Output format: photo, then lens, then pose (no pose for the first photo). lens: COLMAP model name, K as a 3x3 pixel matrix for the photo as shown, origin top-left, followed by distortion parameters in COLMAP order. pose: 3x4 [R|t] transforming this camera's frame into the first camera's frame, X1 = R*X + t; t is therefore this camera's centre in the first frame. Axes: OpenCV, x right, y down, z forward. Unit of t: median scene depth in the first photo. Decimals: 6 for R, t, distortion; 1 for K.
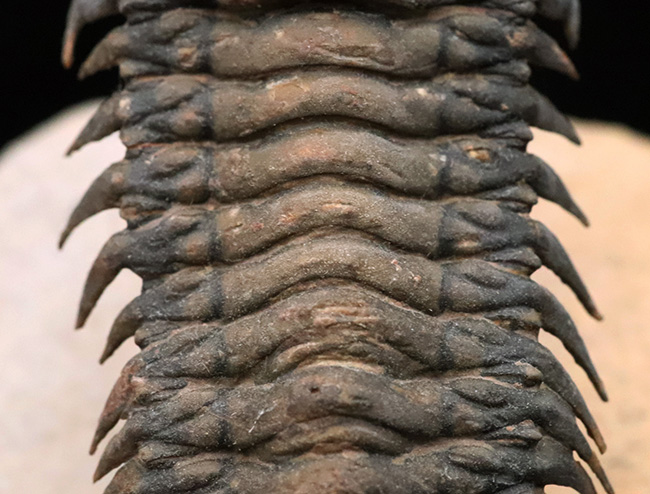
lens RADIAL K [[2351.2, 0, 357.6], [0, 2351.2, 218.3], [0, 0, 1]] dist [-0.051527, 0.000000]
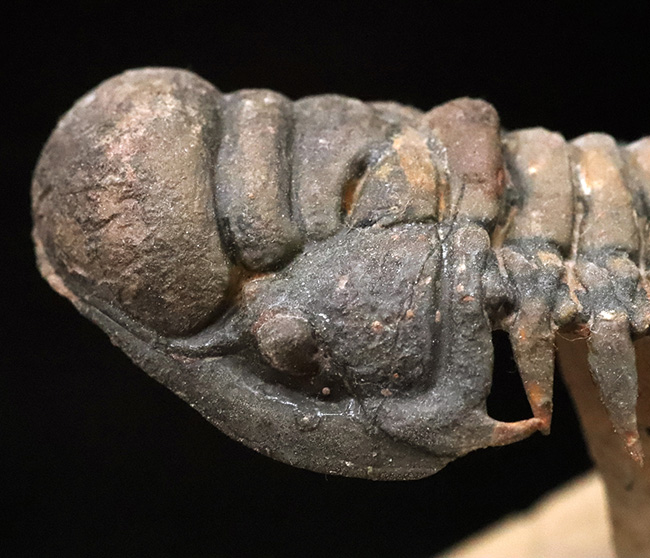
lens RADIAL K [[2182.7, 0, 325.6], [0, 2182.7, 280.3], [0, 0, 1]] dist [0.022617, 0.000000]
pose [[-0.017657, -0.438197, 0.898705, -0.830020], [0.969975, 0.210554, 0.121721, -0.254895], [-0.242564, 0.873871, 0.421322, 0.691850]]
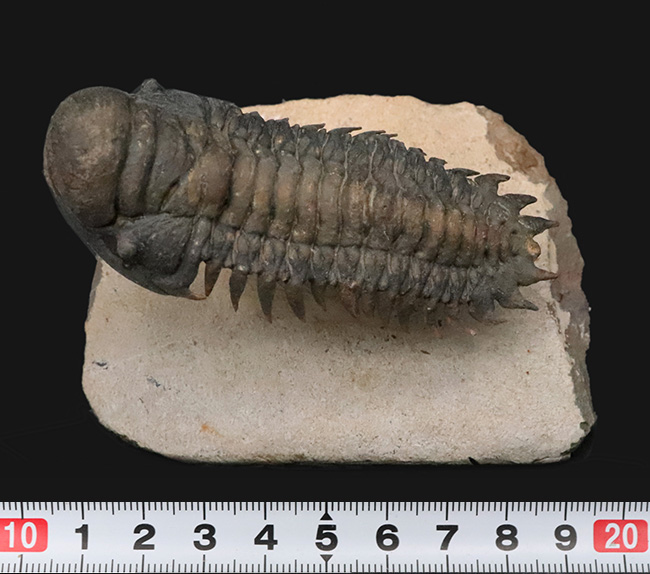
lens RADIAL K [[2226.2, 0, 347.1], [0, 2226.2, 266.1], [0, 0, 1]] dist [0.040104, 0.000000]
pose [[0.104130, -0.923241, 0.369842, -0.945414], [0.838719, 0.281369, 0.466242, -1.039211], [-0.534516, 0.261643, 0.803639, -0.899245]]
